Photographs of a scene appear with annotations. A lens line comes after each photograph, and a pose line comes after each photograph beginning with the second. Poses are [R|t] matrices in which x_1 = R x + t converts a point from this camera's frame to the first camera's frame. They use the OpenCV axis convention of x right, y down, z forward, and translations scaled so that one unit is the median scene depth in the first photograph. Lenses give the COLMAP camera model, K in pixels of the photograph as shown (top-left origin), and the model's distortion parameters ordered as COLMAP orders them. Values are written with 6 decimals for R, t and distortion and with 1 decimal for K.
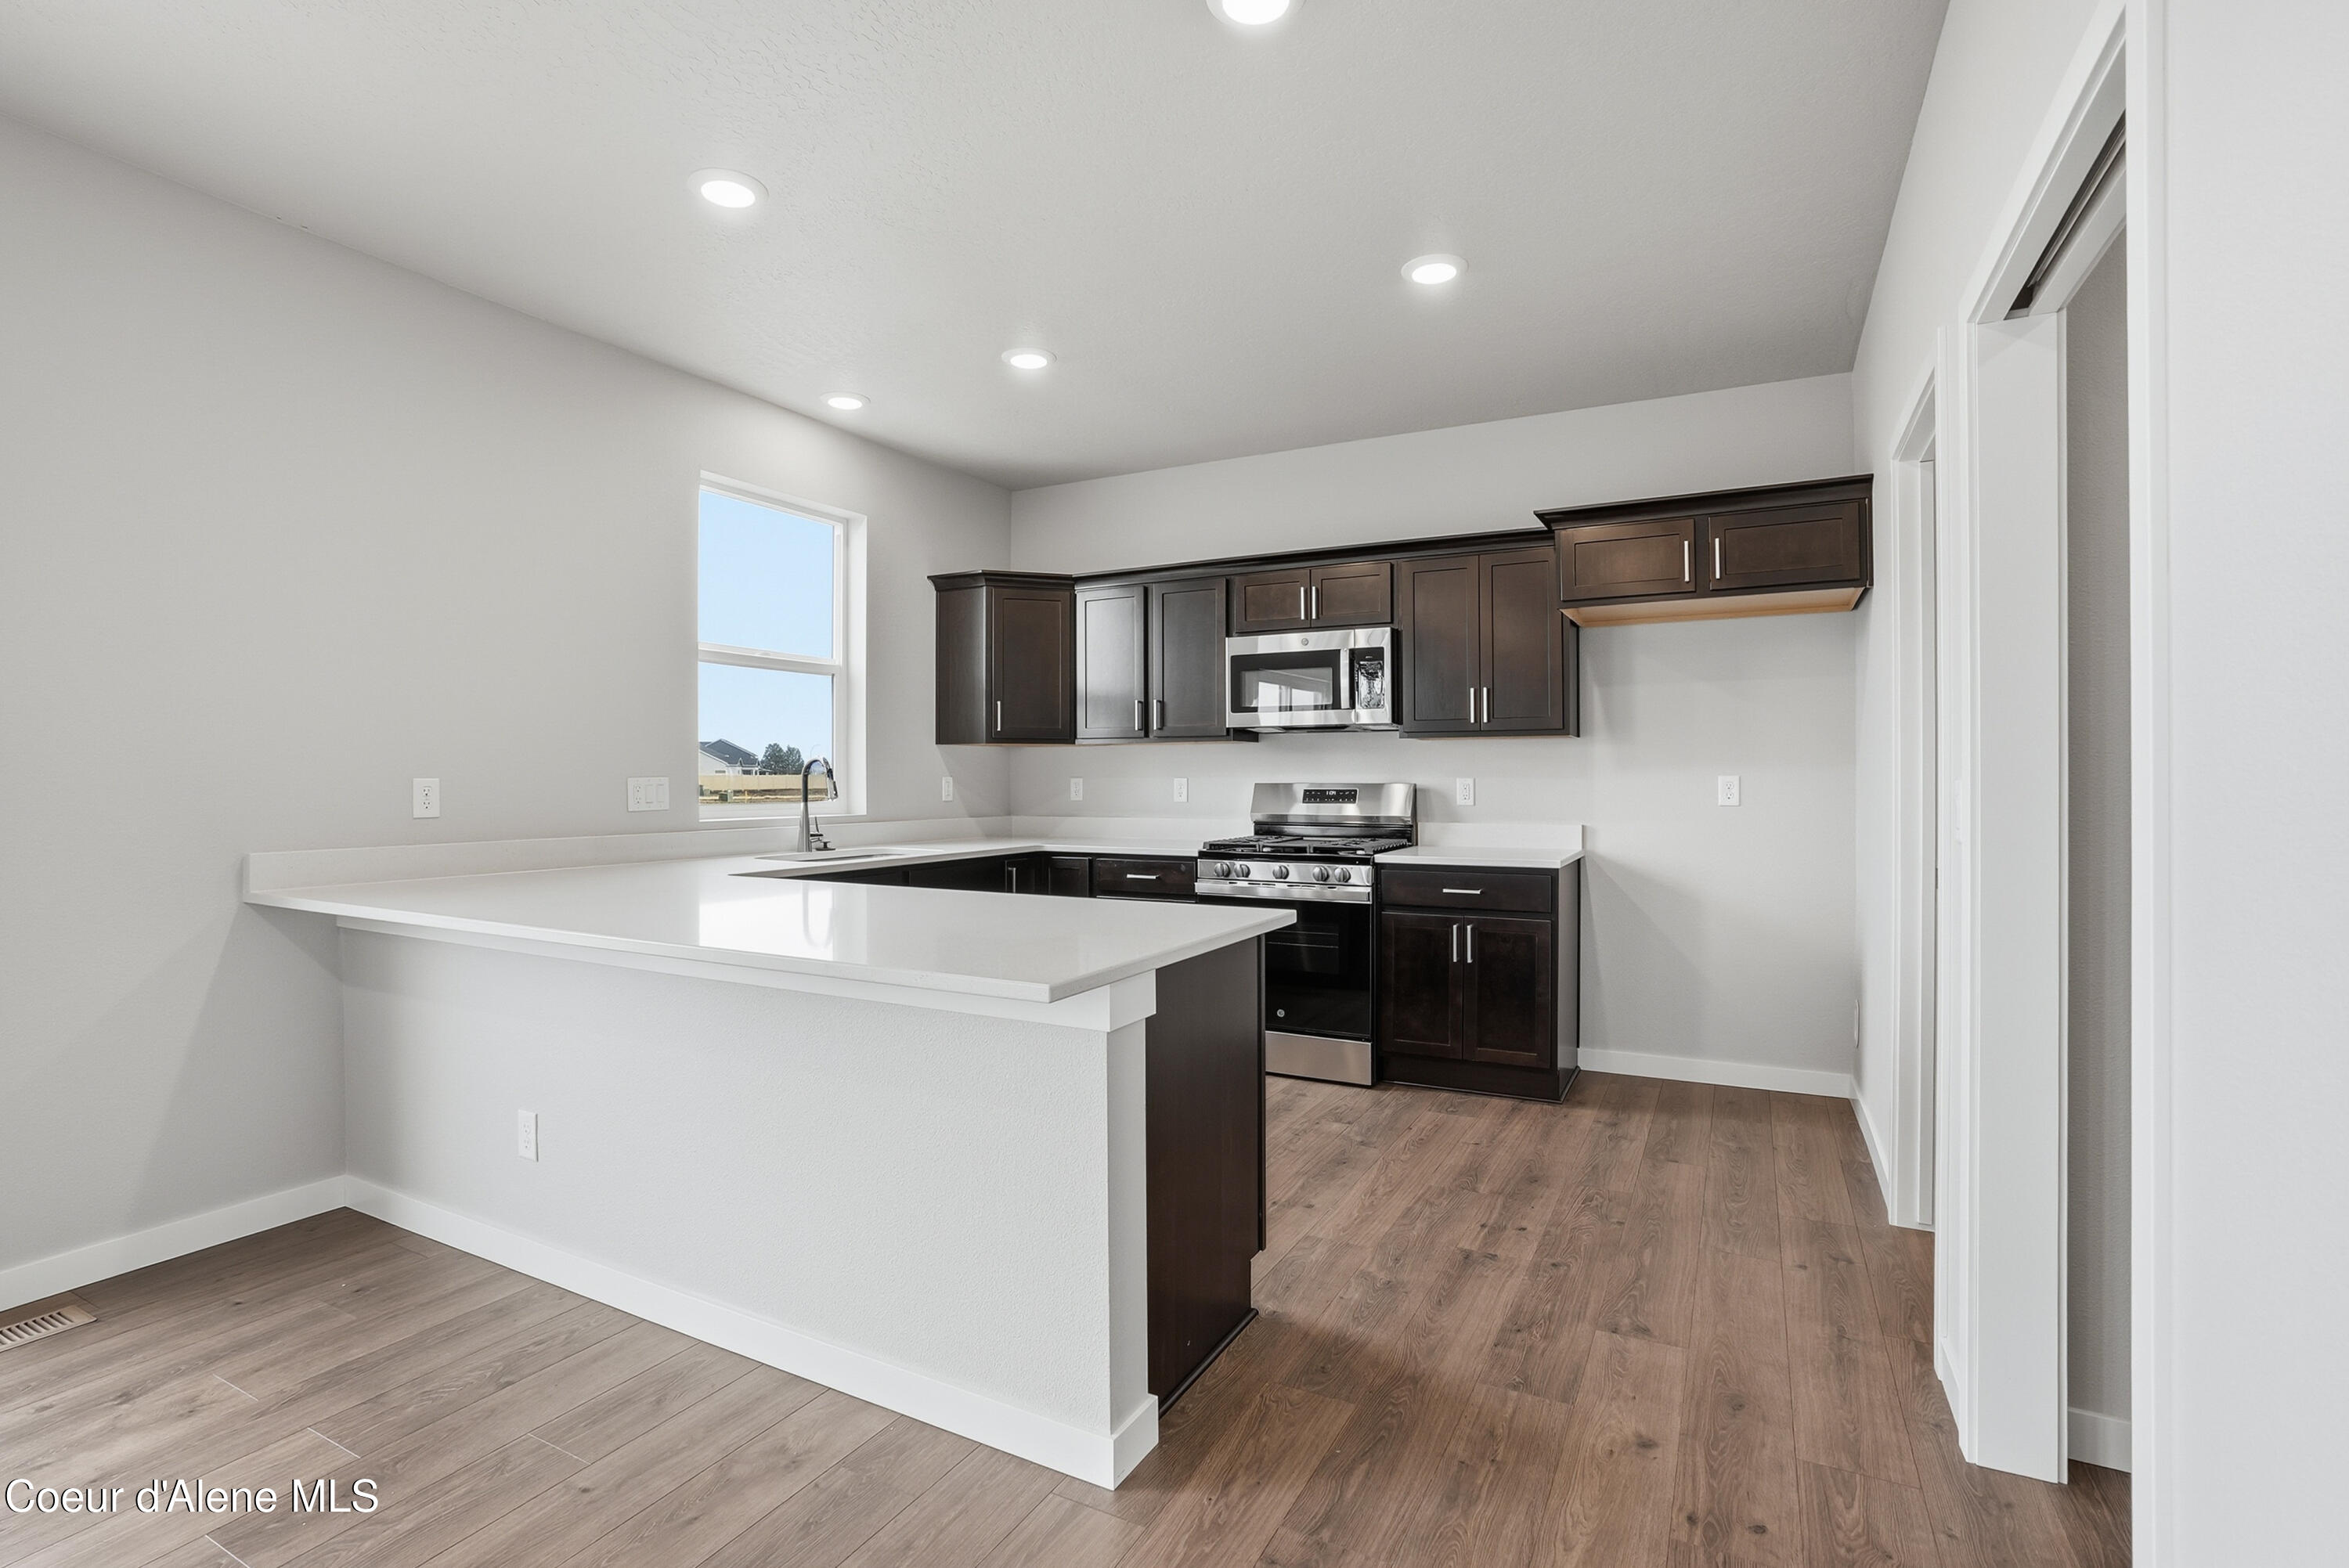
lens RADIAL K [[1098.7, 0, 1170.5], [0, 1098.7, 786.5], [0, 0, 1]] dist [-0.058487, 0.014178]
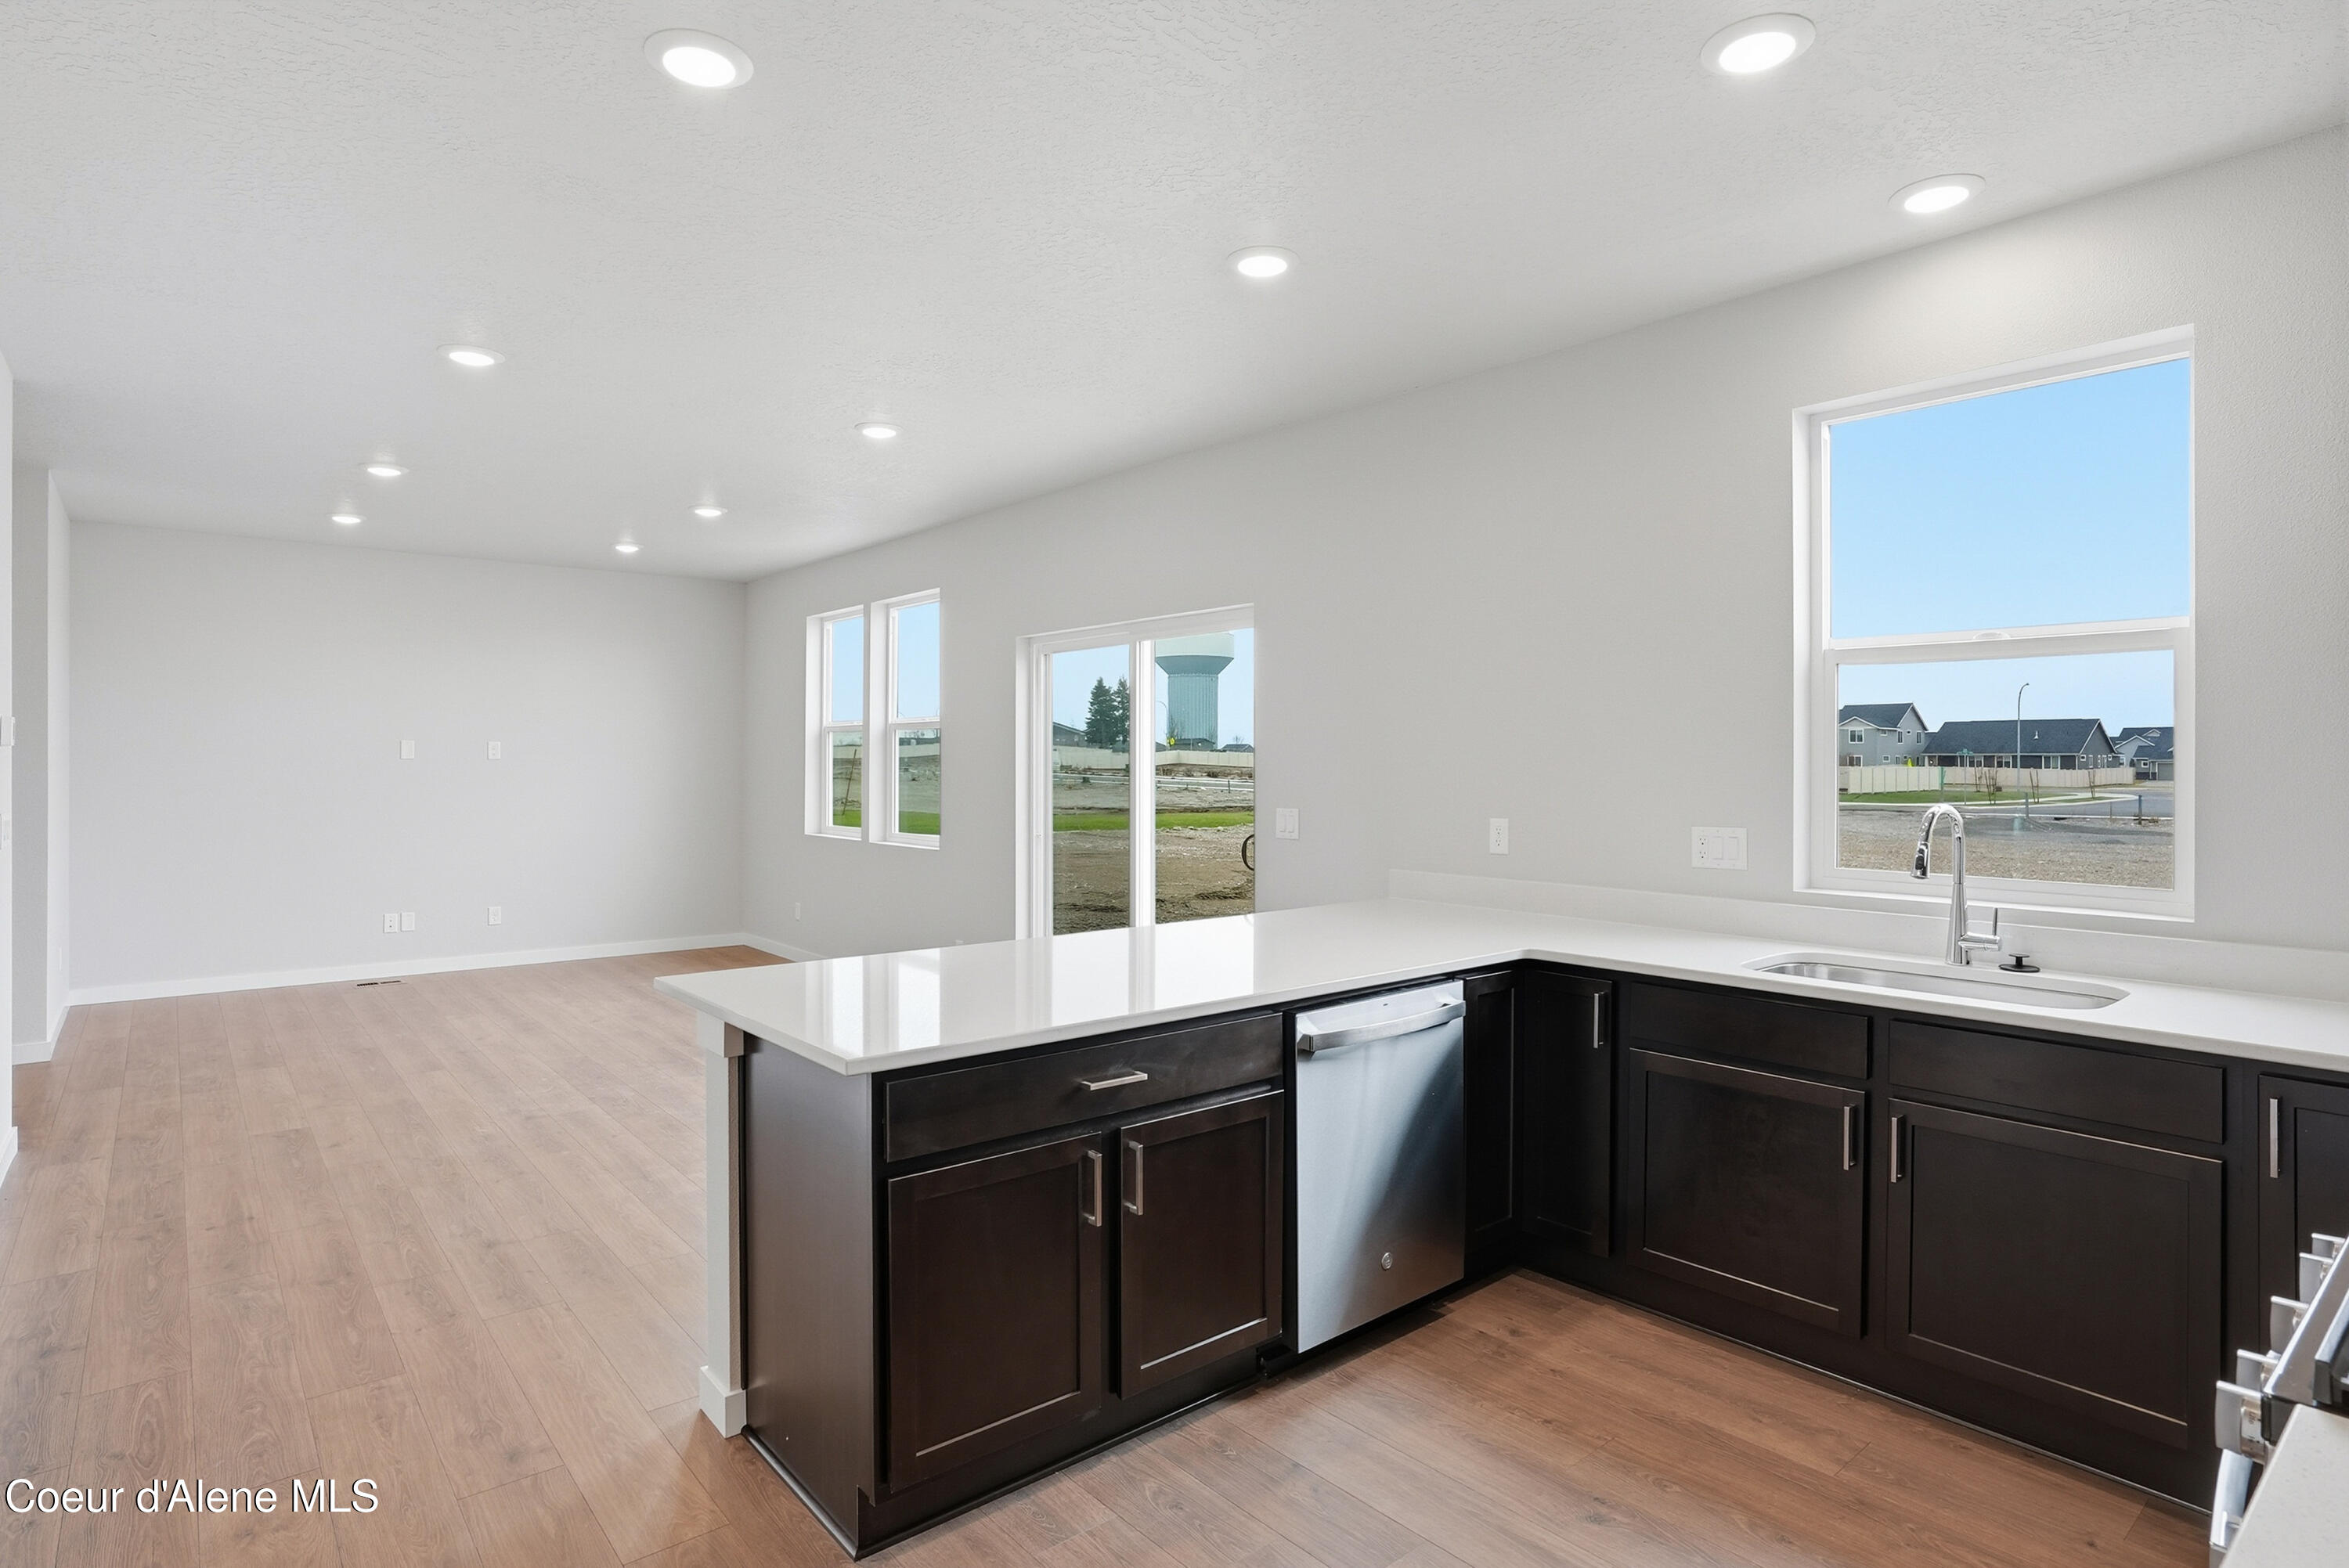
lens RADIAL K [[1221.4, 0, 1187.5], [0, 1221.4, 763.0], [0, 0, 1]] dist [-0.039468, 0.008766]
pose [[-0.370517, -0.000513, -0.928826, 0.429055], [-0.011438, 0.999927, 0.004010, -0.047560], [0.928755, 0.012110, -0.370496, 0.836412]]
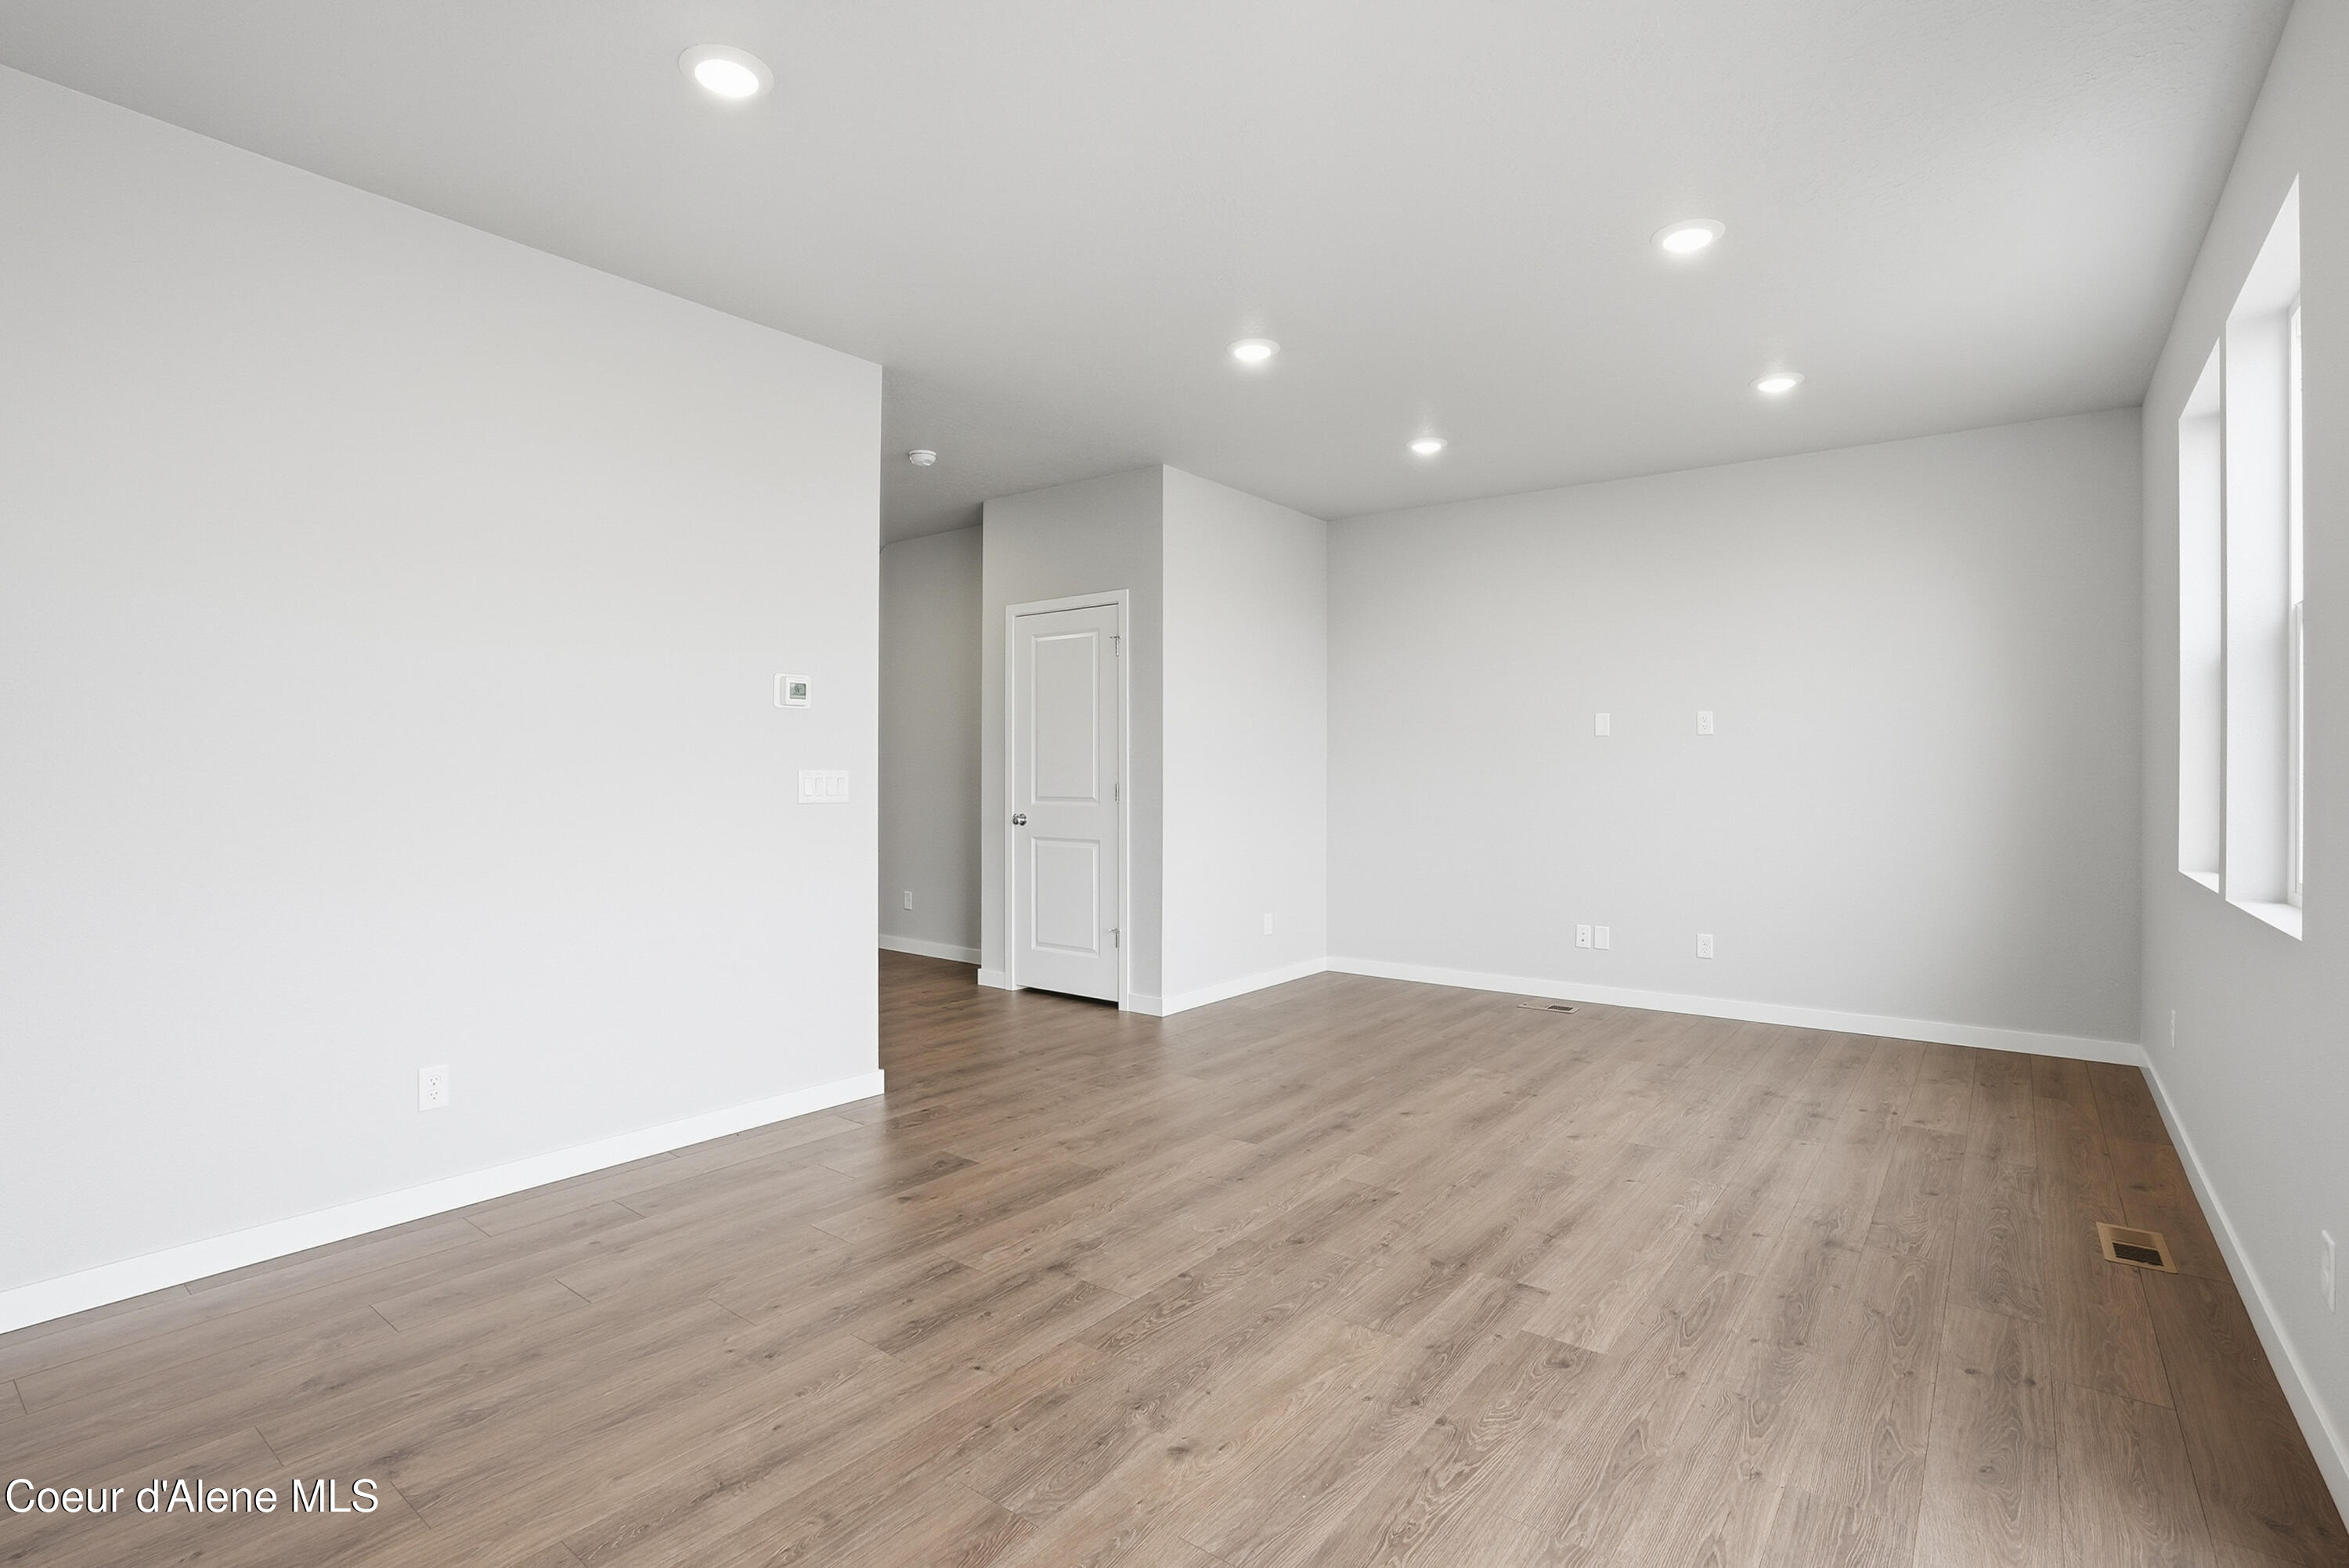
lens RADIAL K [[1098.7, 0, 1177.9], [0, 1098.7, 779.0], [0, 0, 1]] dist [-0.058487, 0.014178]
pose [[-0.985552, -0.002921, 0.169350, -0.495559], [-0.000547, 0.999901, 0.014066, -0.003096], [-0.169374, 0.013770, -0.985456, 0.490118]]
